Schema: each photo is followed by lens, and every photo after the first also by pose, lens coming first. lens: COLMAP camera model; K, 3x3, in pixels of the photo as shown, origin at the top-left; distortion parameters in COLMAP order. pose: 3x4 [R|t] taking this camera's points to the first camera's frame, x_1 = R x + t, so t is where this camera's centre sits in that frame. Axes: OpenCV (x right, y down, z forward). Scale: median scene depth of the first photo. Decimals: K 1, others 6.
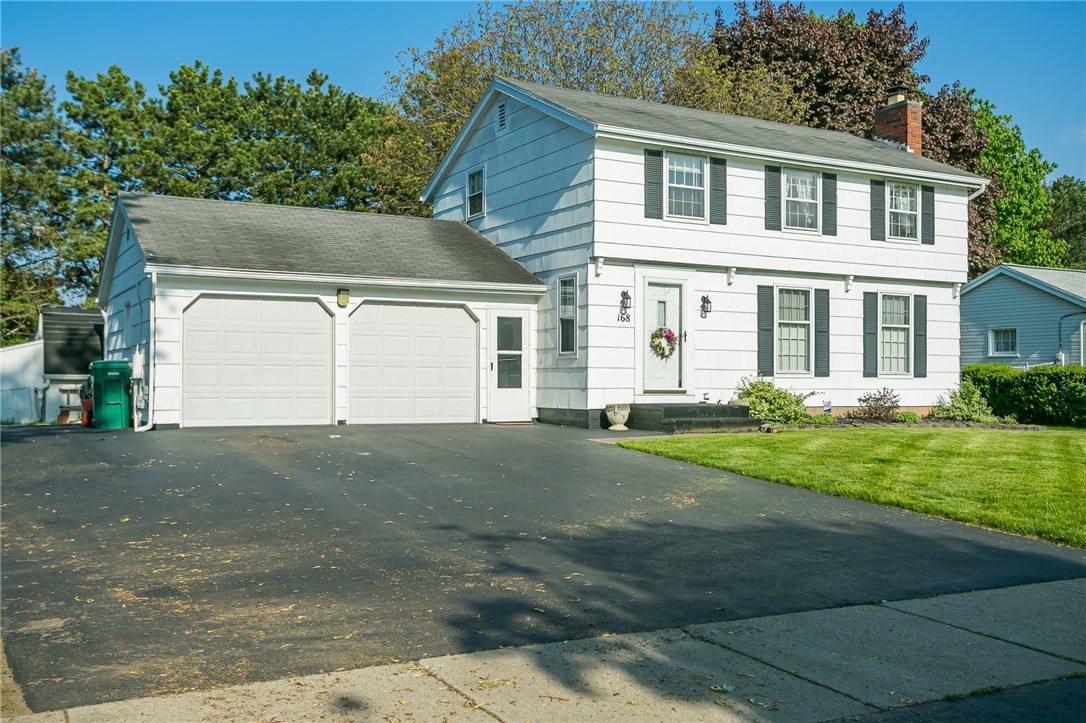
lens RADIAL K [[1093.4, 0, 545.4], [0, 1093.4, 368.9], [0, 0, 1]] dist [-0.020393, 0.000000]
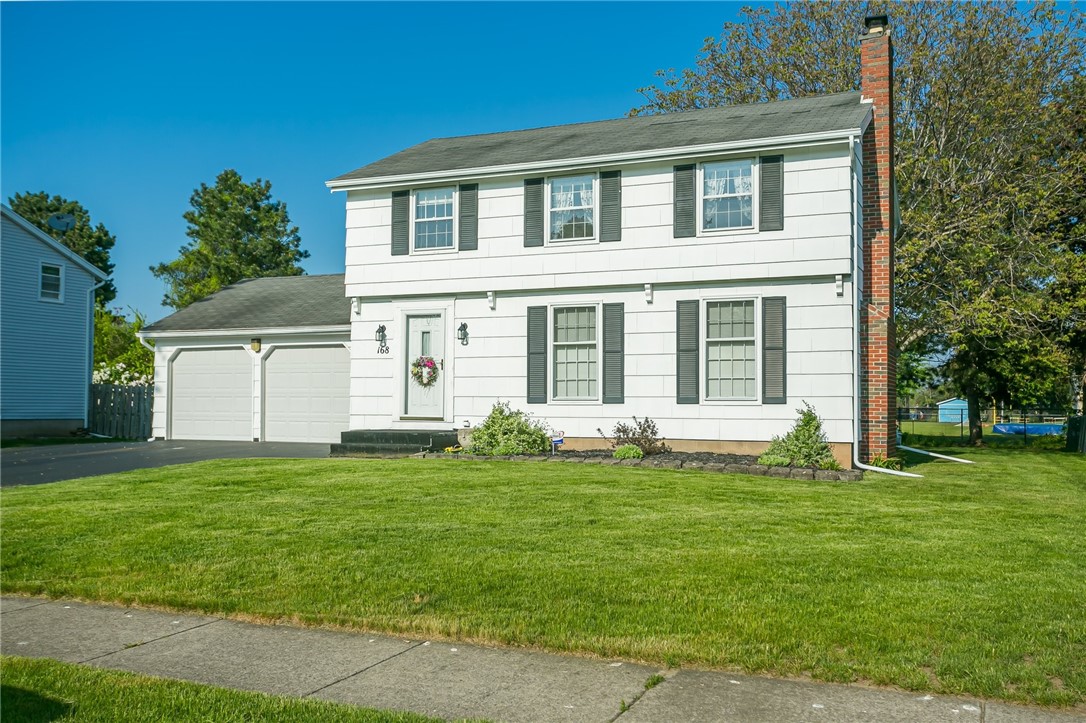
lens RADIAL K [[973.1, 0, 544.5], [0, 973.1, 364.0], [0, 0, 1]] dist [0.022612, 0.006219]
pose [[0.608795, -0.037038, -0.792463, 0.897893], [0.006055, 0.999097, -0.042044, 0.008543], [0.793305, 0.020798, 0.608469, 0.518123]]
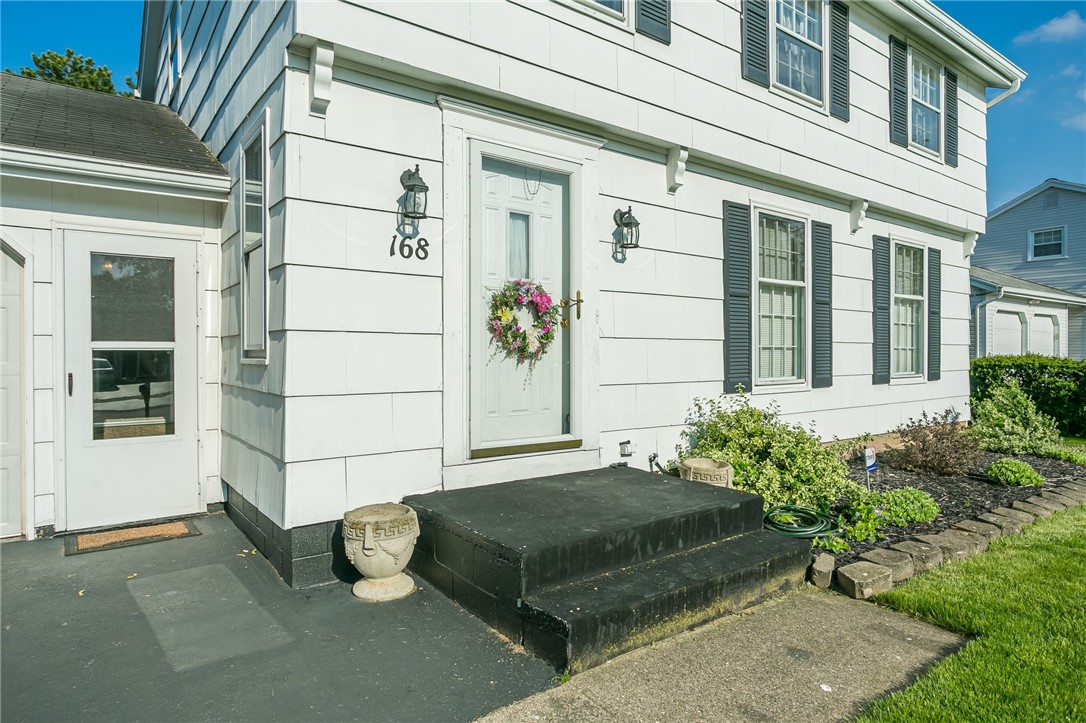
lens RADIAL K [[636.4, 0, 547.2], [0, 636.4, 355.5], [0, 0, 1]] dist [-0.014991, 0.000706]
pose [[0.990849, -0.005421, 0.134868, 0.084308], [0.003384, 0.999877, 0.015328, -0.014745], [-0.134934, -0.014731, 0.990745, 0.762700]]
